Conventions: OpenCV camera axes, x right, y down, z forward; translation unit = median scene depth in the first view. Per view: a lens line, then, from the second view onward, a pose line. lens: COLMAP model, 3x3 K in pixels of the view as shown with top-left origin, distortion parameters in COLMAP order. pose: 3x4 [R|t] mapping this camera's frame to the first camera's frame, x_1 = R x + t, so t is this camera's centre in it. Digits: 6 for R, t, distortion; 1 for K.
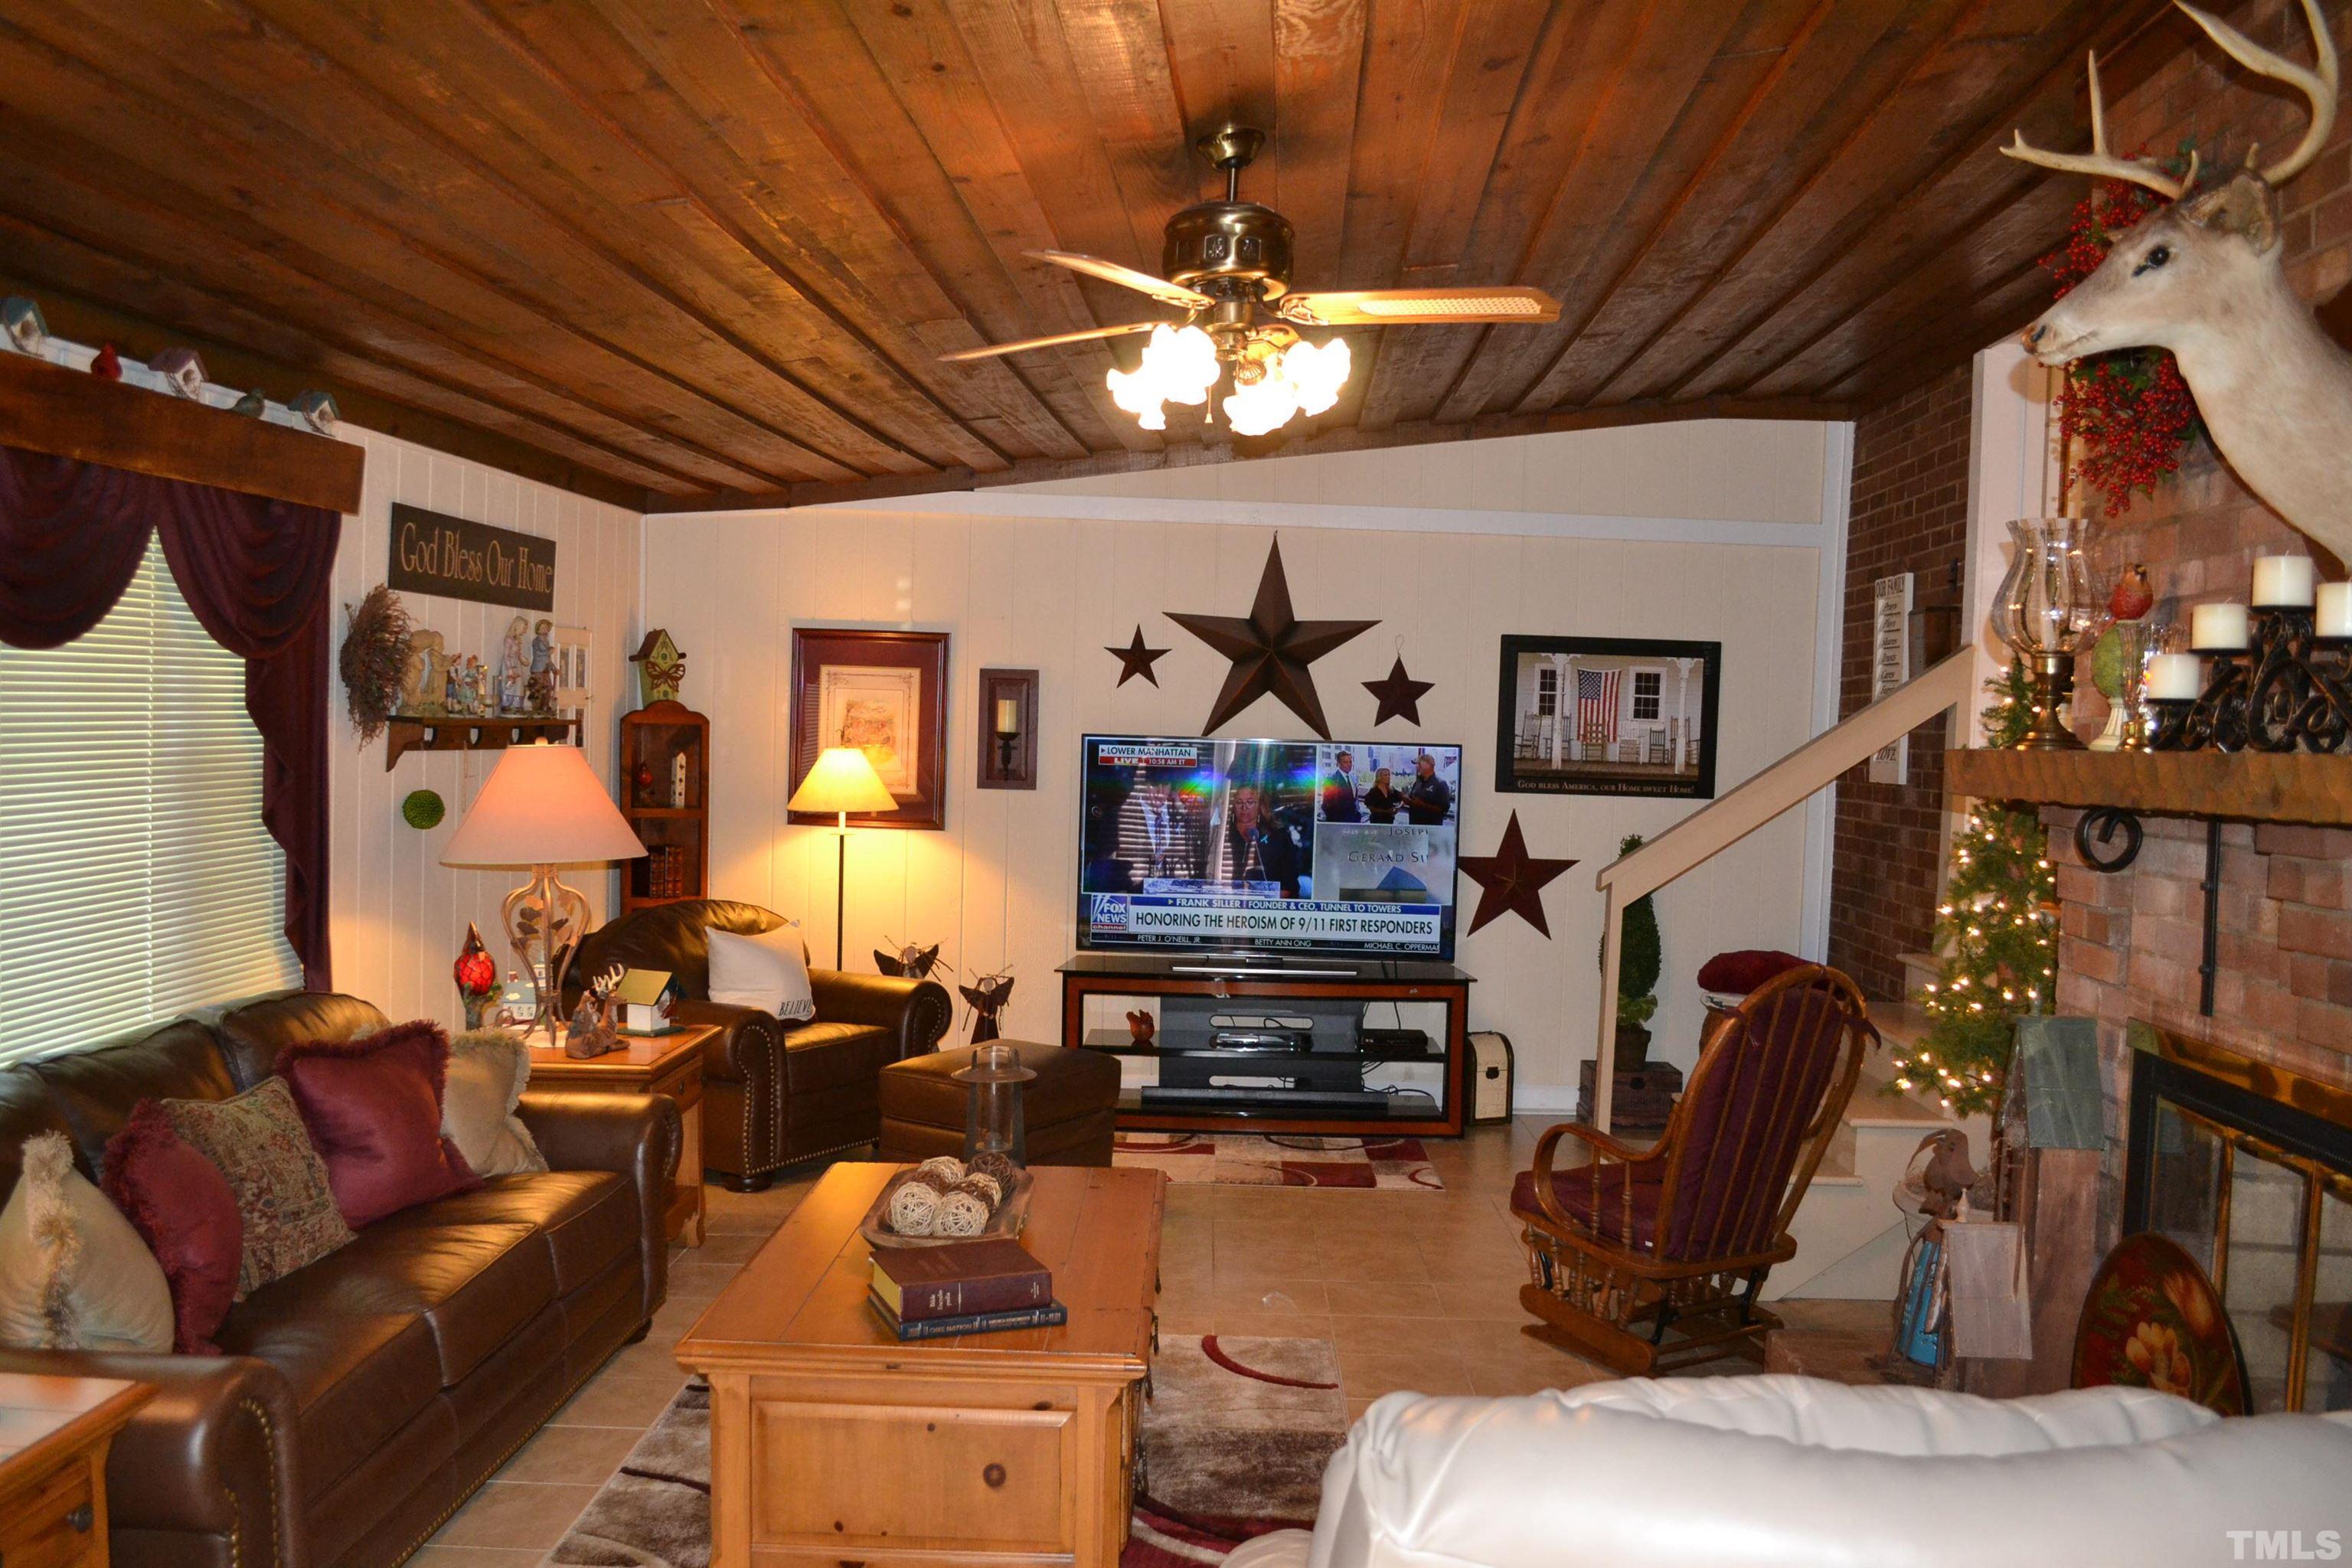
lens RADIAL K [[1891.1, 0, 1178.6], [0, 1891.1, 788.3], [0, 0, 1]] dist [-0.086615, 0.020260]
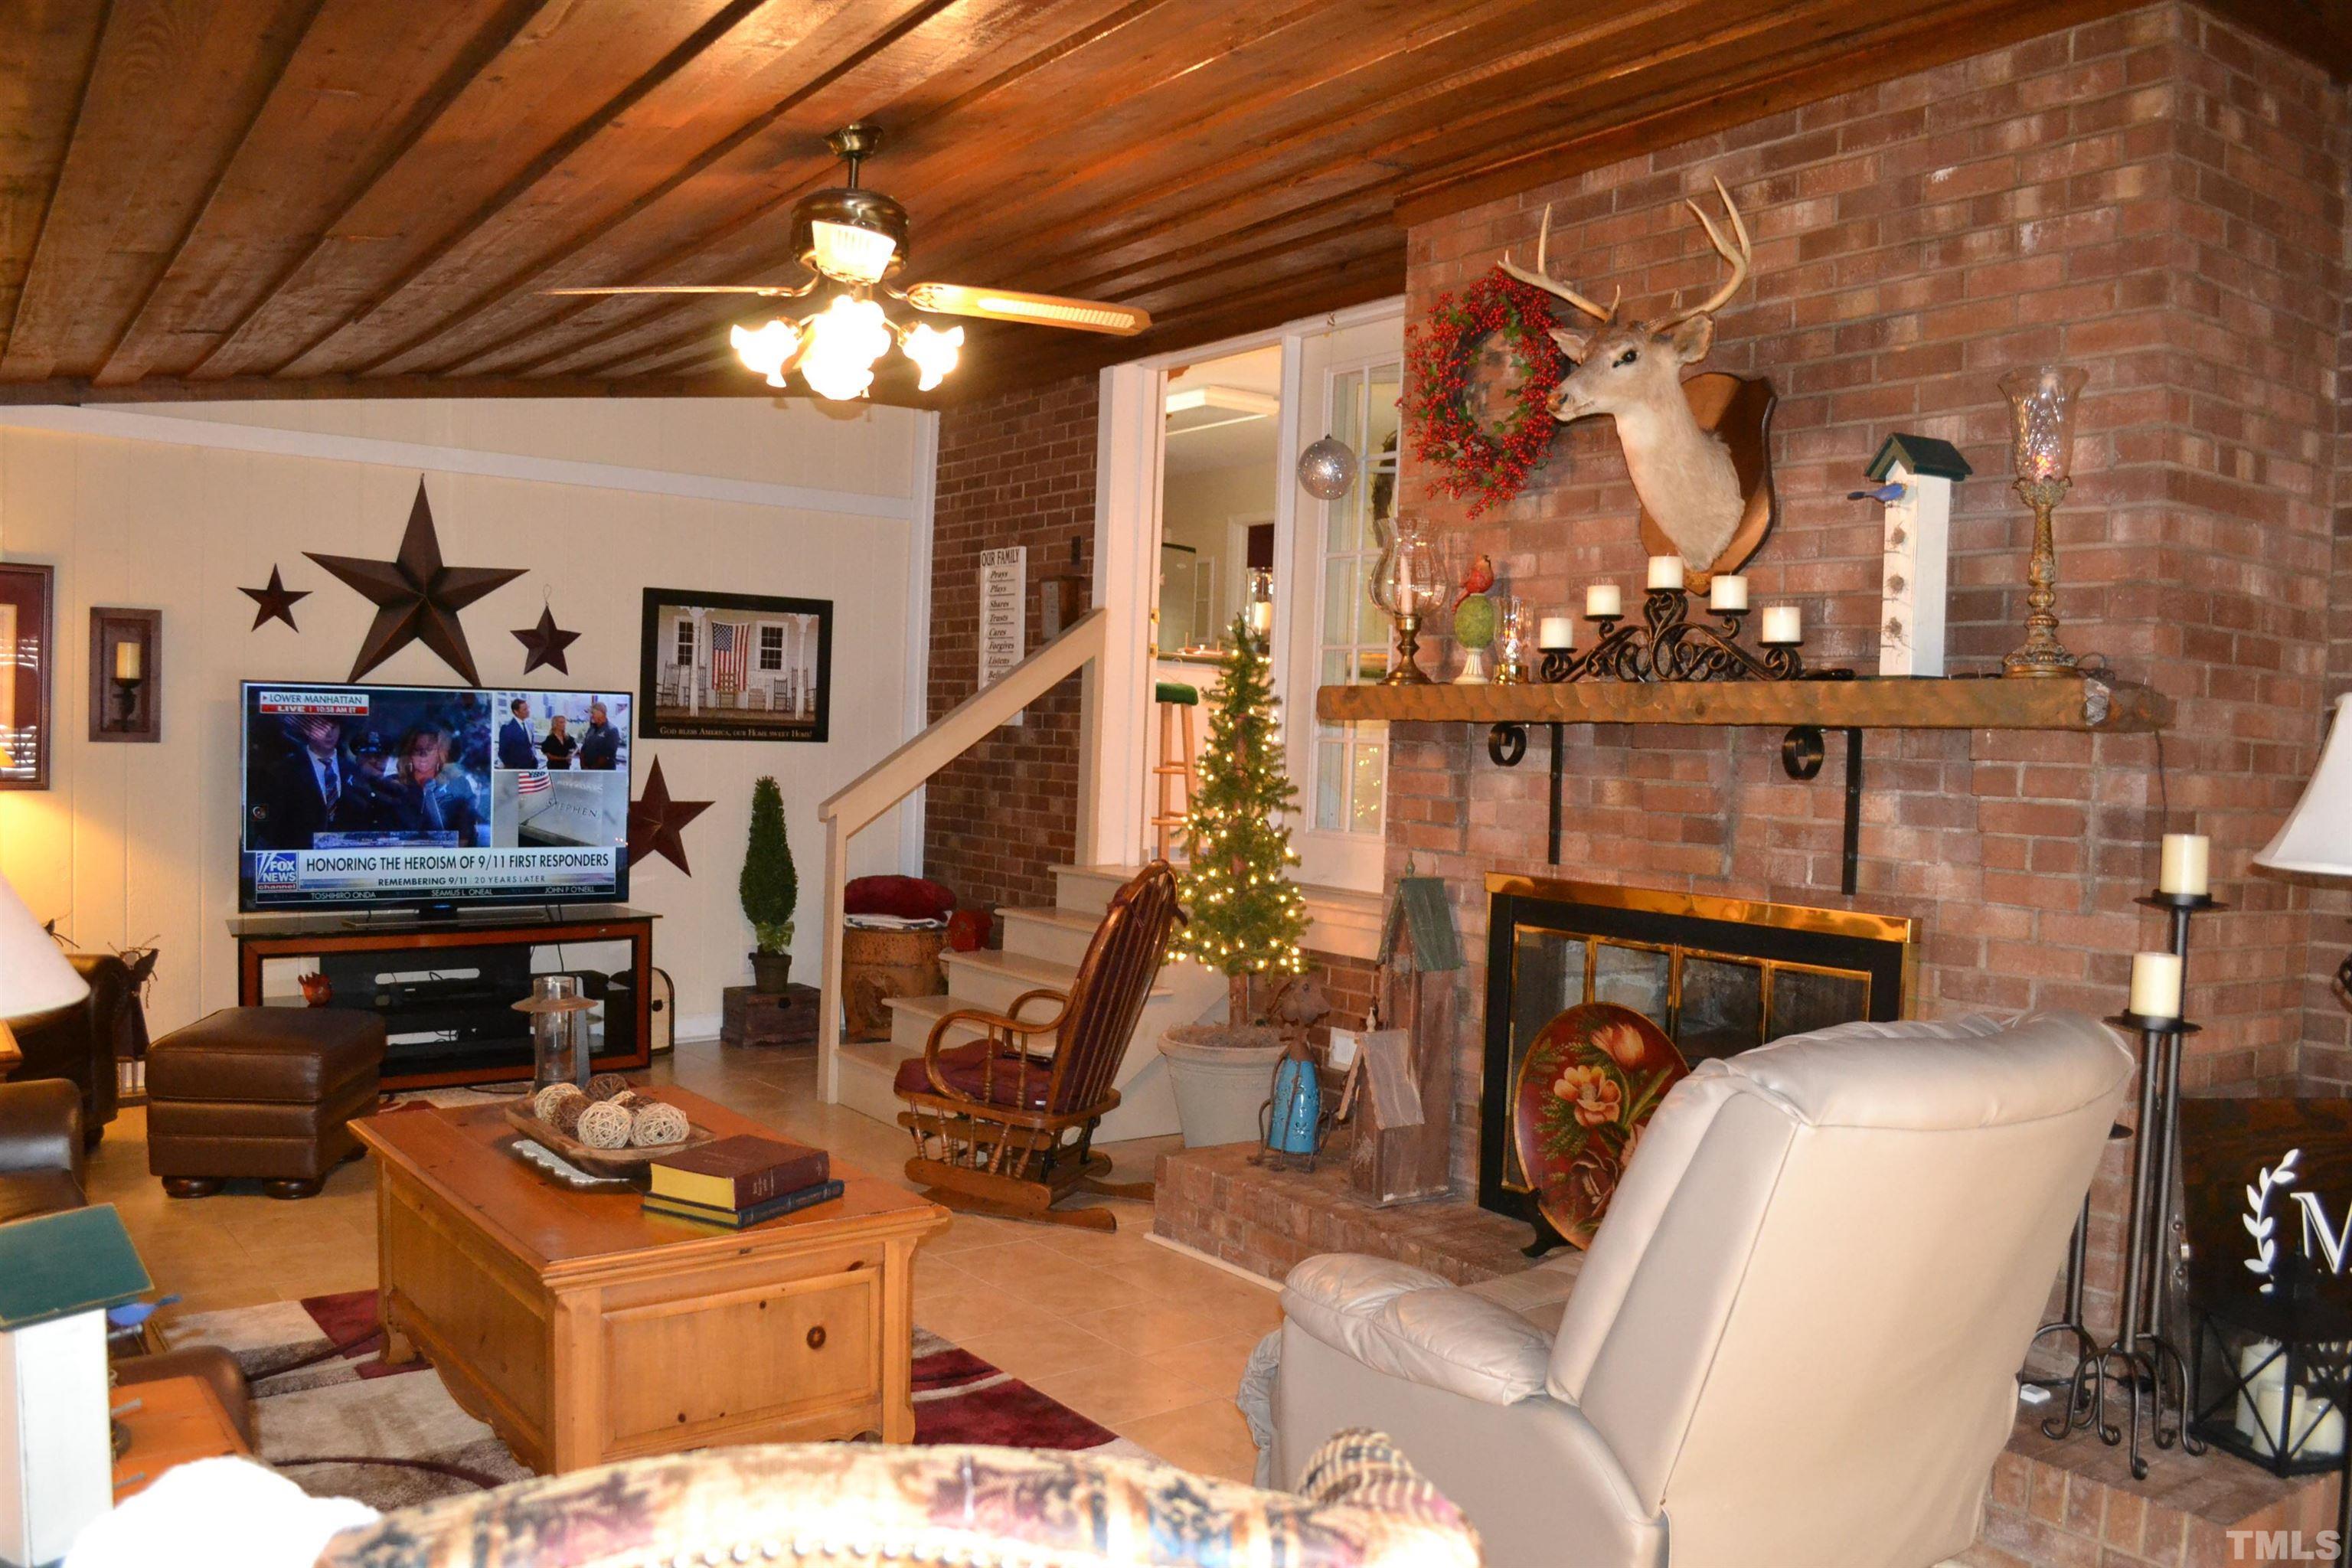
lens RADIAL K [[1891.1, 0, 1168.8], [0, 1891.1, 784.0], [0, 0, 1]] dist [-0.086615, 0.020260]
pose [[0.783525, -0.025616, 0.620831, -0.254418], [0.015029, 0.999639, 0.022279, 0.008685], [-0.621178, -0.008126, 0.783627, 0.004345]]
